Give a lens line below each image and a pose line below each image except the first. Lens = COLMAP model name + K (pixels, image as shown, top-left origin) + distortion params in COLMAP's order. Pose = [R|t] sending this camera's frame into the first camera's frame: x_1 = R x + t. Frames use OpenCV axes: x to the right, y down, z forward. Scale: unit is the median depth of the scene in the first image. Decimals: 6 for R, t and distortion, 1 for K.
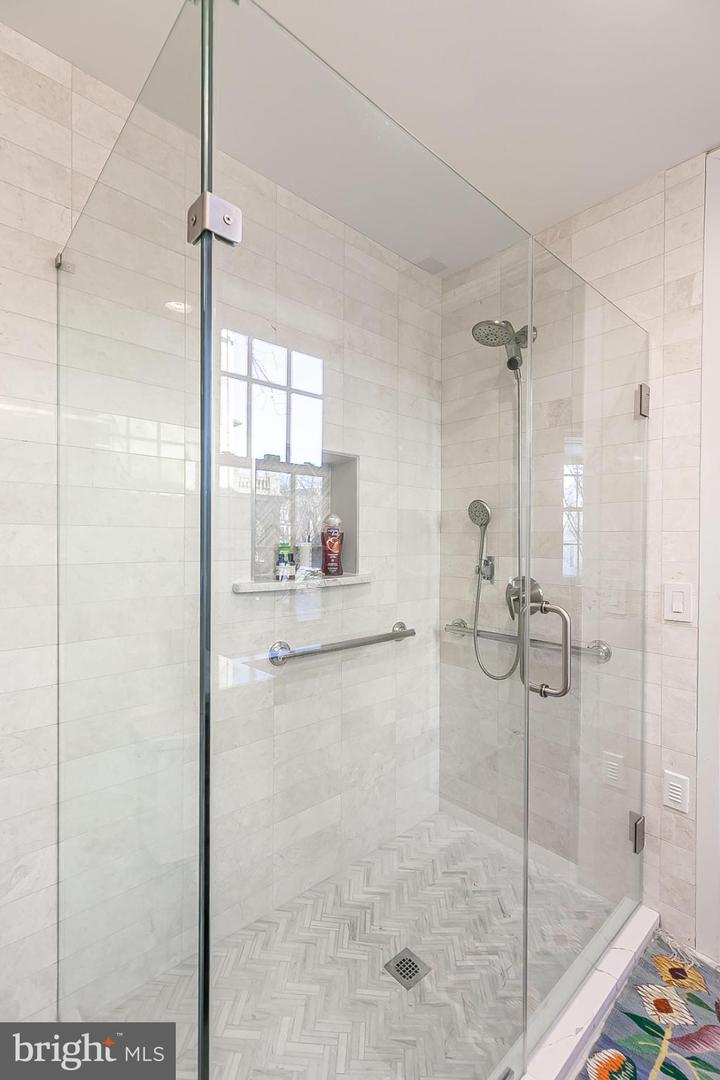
lens RADIAL K [[483.9, 0, 359.8], [0, 483.9, 540.8], [0, 0, 1]] dist [0.004445, -0.001104]
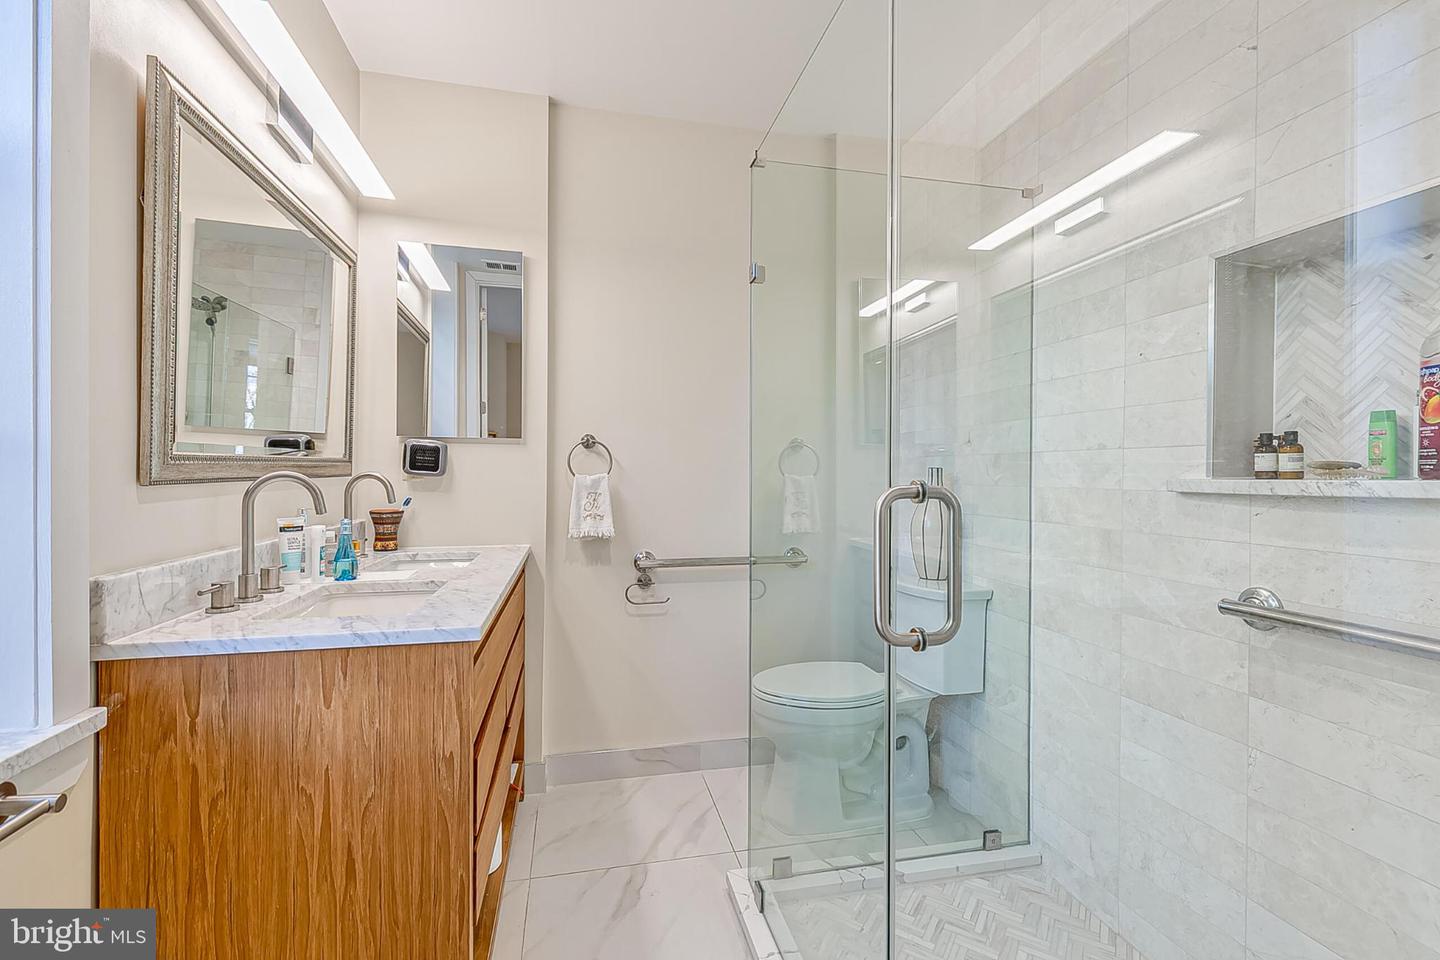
lens RADIAL K [[645.2, 0, 720.2], [0, 645.2, 476.1], [0, 0, 1]] dist [0.004445, -0.001104]
pose [[-0.485242, -0.006230, -0.874358, 0.821552], [-0.012858, 0.999917, 0.000010, 0.086935], [0.874285, 0.011247, -0.485282, 0.827194]]
